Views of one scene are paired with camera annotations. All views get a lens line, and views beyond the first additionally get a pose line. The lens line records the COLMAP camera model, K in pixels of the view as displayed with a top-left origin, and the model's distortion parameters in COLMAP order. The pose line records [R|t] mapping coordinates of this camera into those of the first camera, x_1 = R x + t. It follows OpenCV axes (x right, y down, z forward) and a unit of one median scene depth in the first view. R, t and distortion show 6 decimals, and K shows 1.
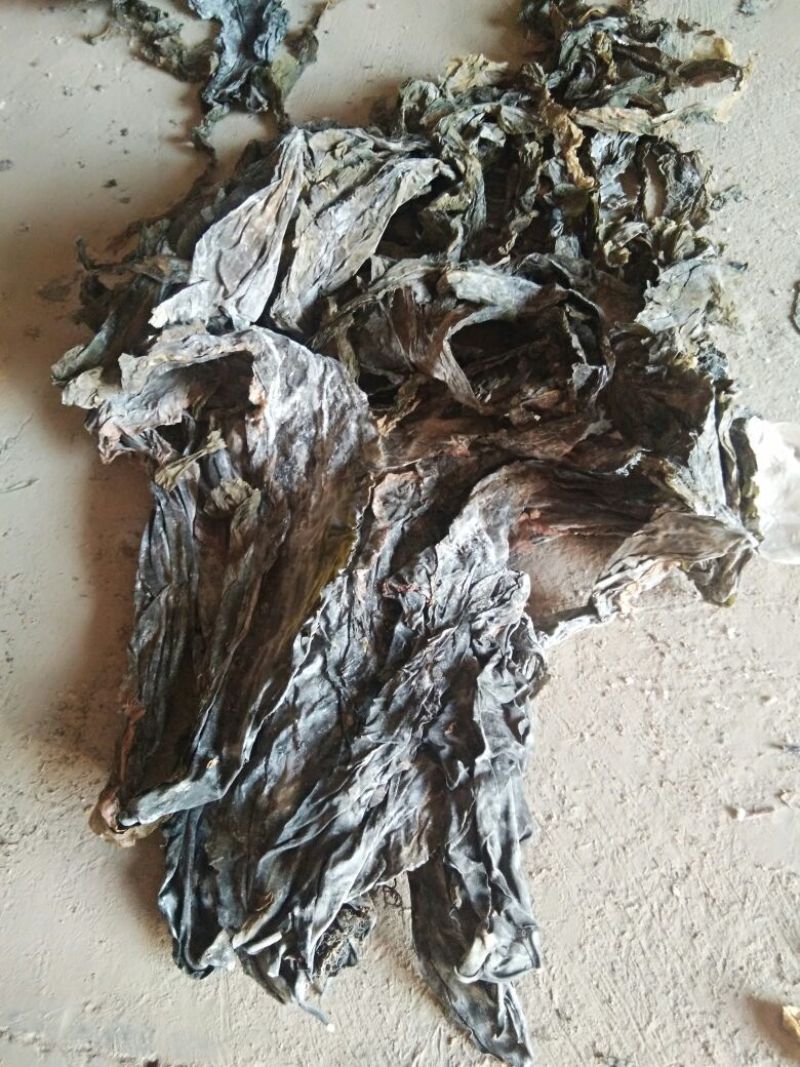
lens RADIAL K [[811.4, 0, 402.6], [0, 811.4, 534.3], [0, 0, 1]] dist [0.076614, -0.078397]
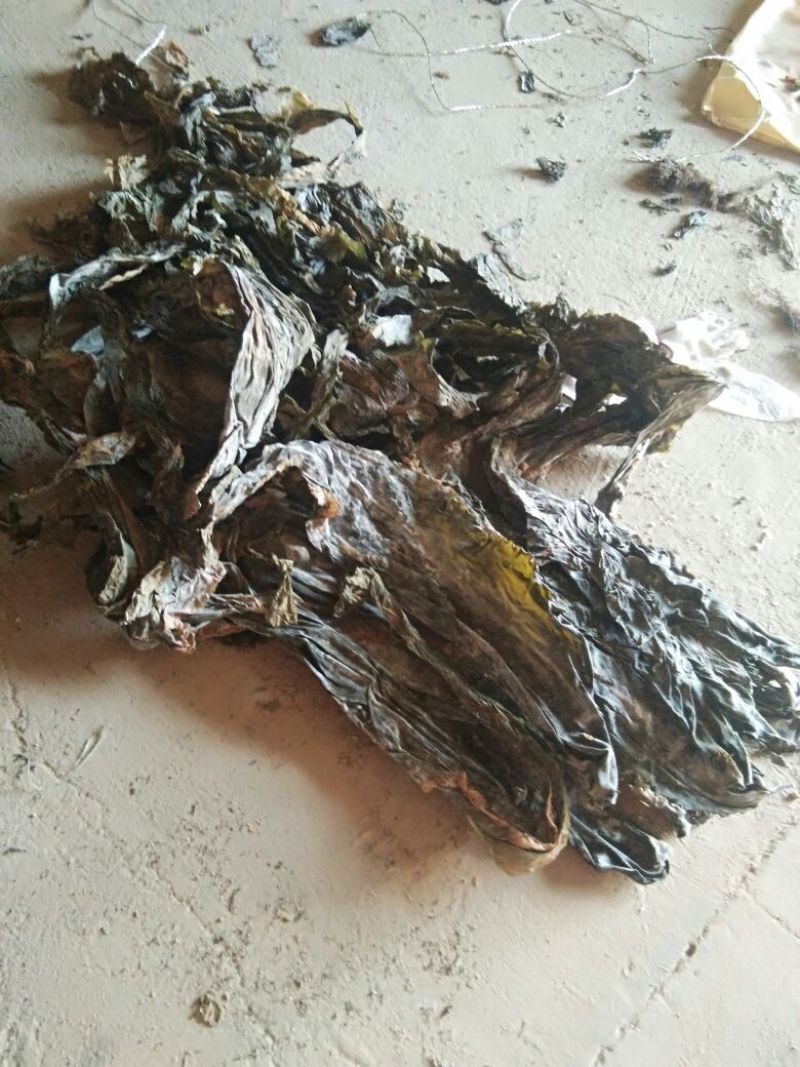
lens RADIAL K [[811.4, 0, 403.3], [0, 811.4, 529.0], [0, 0, 1]] dist [0.076614, -0.078397]
pose [[0.629338, -0.517299, 0.579945, -0.829494], [0.524067, 0.833545, 0.174804, -0.293335], [-0.573836, 0.193918, 0.795681, 0.104630]]
